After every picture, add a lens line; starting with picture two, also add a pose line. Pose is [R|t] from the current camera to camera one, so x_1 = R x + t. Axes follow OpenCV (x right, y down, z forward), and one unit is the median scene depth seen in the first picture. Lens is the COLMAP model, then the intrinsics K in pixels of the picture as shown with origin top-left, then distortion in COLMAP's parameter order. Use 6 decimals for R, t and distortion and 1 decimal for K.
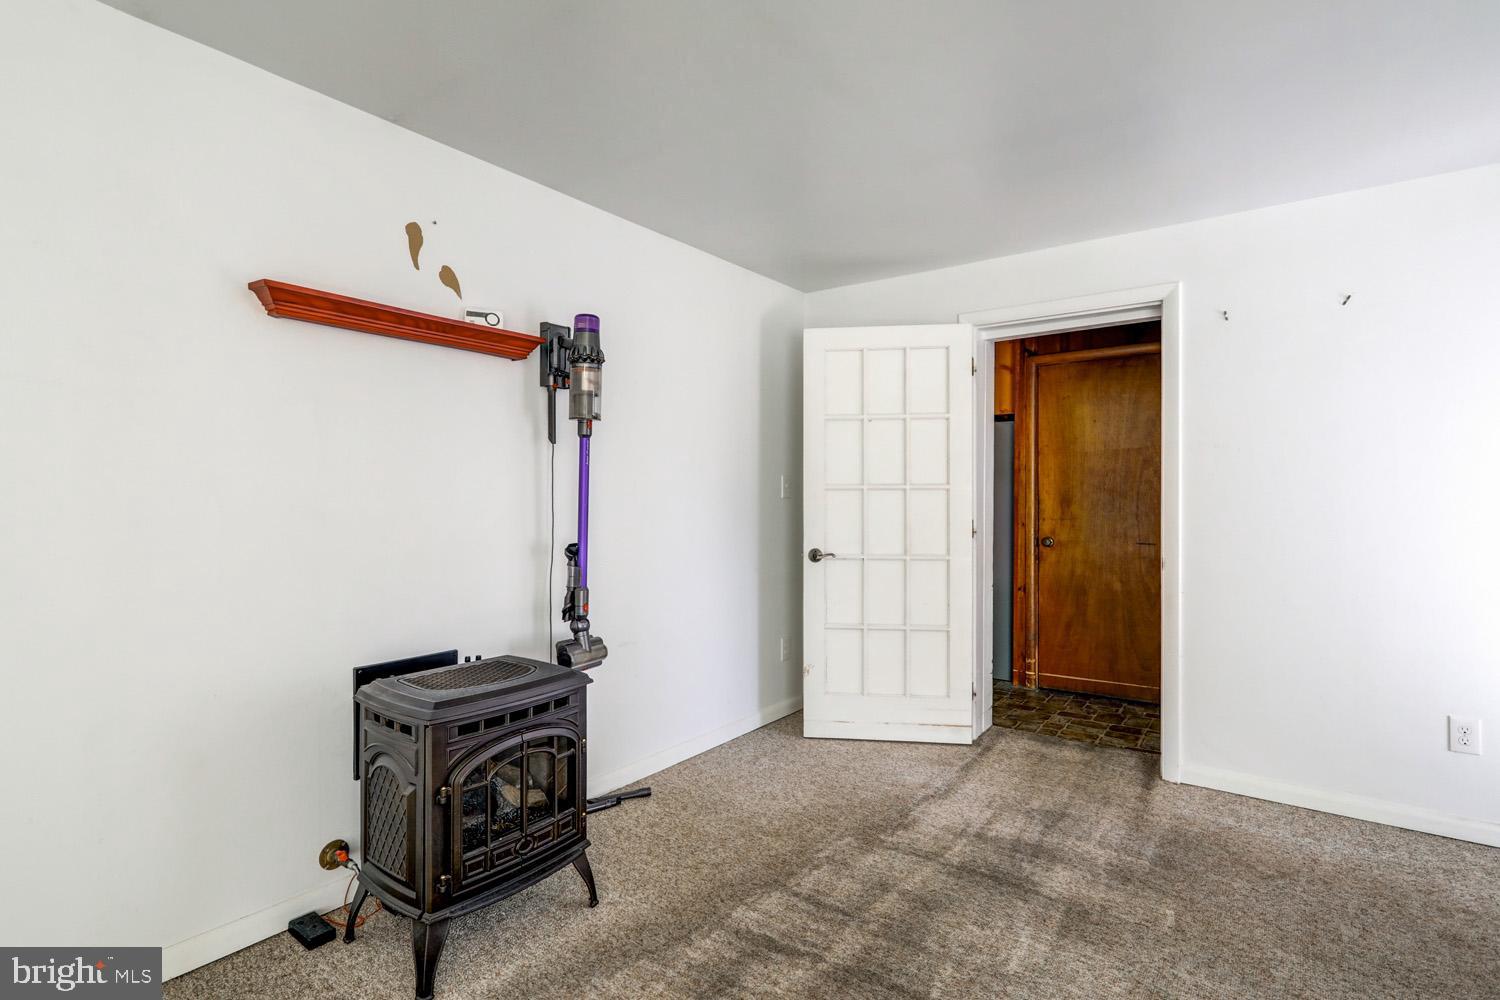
lens RADIAL K [[729.3, 0, 749.3], [0, 729.3, 504.2], [0, 0, 1]] dist [-0.008191, 0.003759]
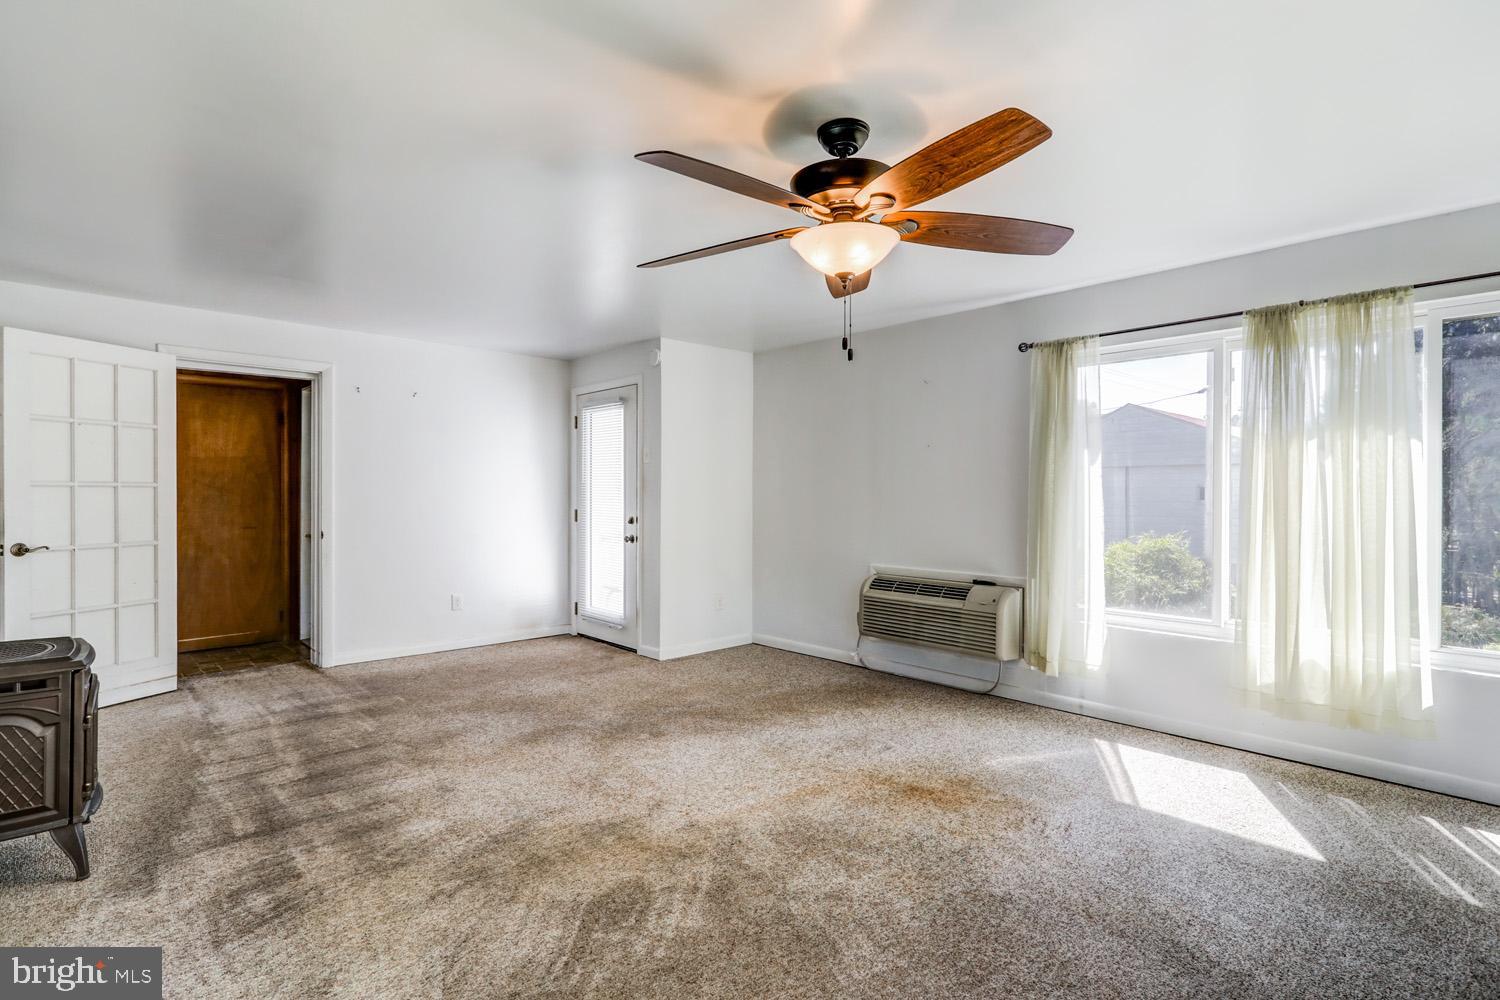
lens RADIAL K [[729.3, 0, 743.2], [0, 729.3, 495.7], [0, 0, 1]] dist [-0.008191, 0.003759]
pose [[0.197325, -0.001848, 0.980336, -0.948804], [0.006643, 0.999978, 0.000548, 0.000171], [-0.980316, 0.006404, 0.197333, -0.272190]]
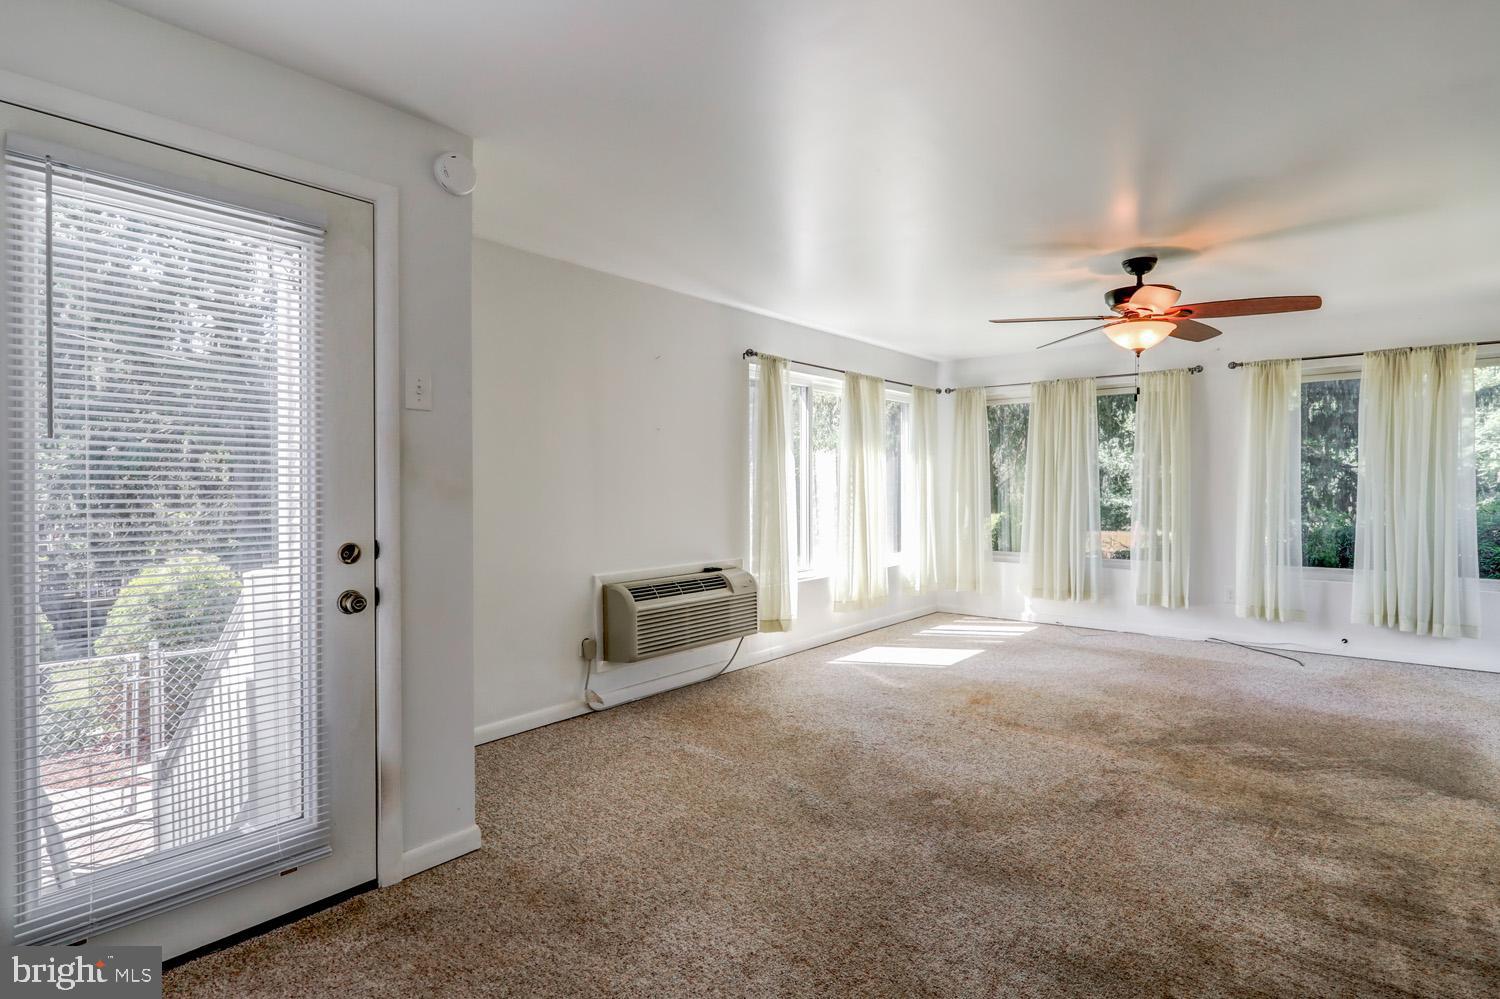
lens RADIAL K [[772.6, 0, 761.3], [0, 772.6, 490.4], [0, 0, 1]] dist [0.000155, 0.001382]
pose [[-0.999210, 0.001159, 0.039732, 0.509815], [0.001801, 0.999868, 0.016132, -0.010843], [-0.039709, 0.016191, -0.999080, 1.228710]]
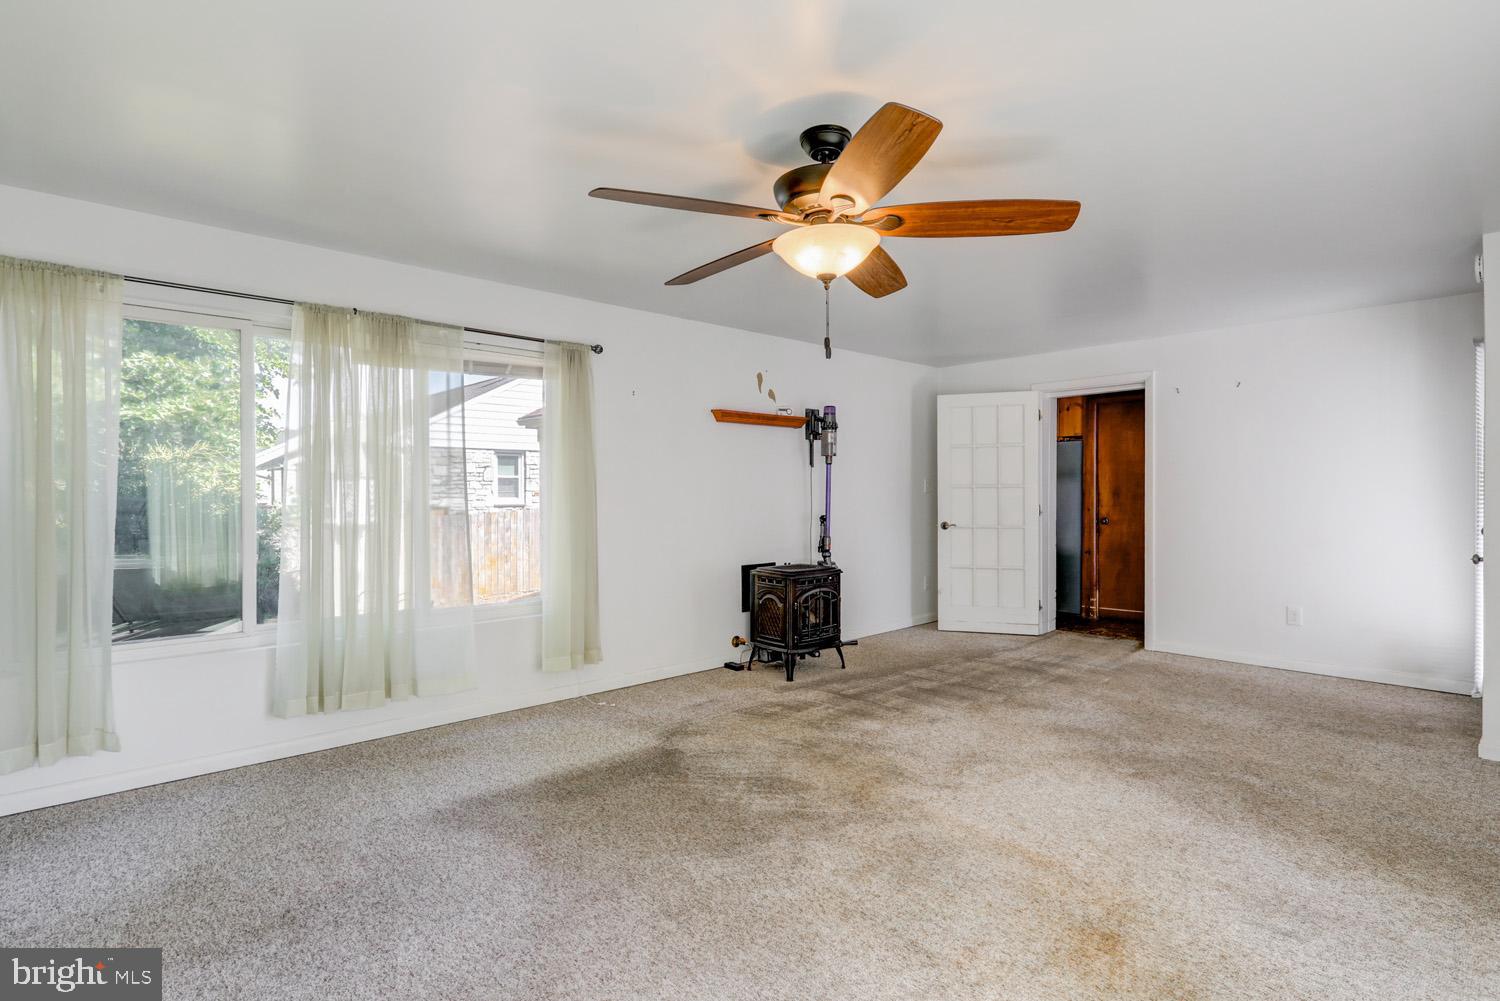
lens RADIAL K [[729.3, 0, 752.6], [0, 729.3, 500.8], [0, 0, 1]] dist [-0.008191, 0.003759]
pose [[0.983421, -0.003292, -0.181309, -0.060180], [0.003718, 0.999991, 0.002014, 0.007429], [0.181301, -0.002654, 0.983424, -1.060281]]
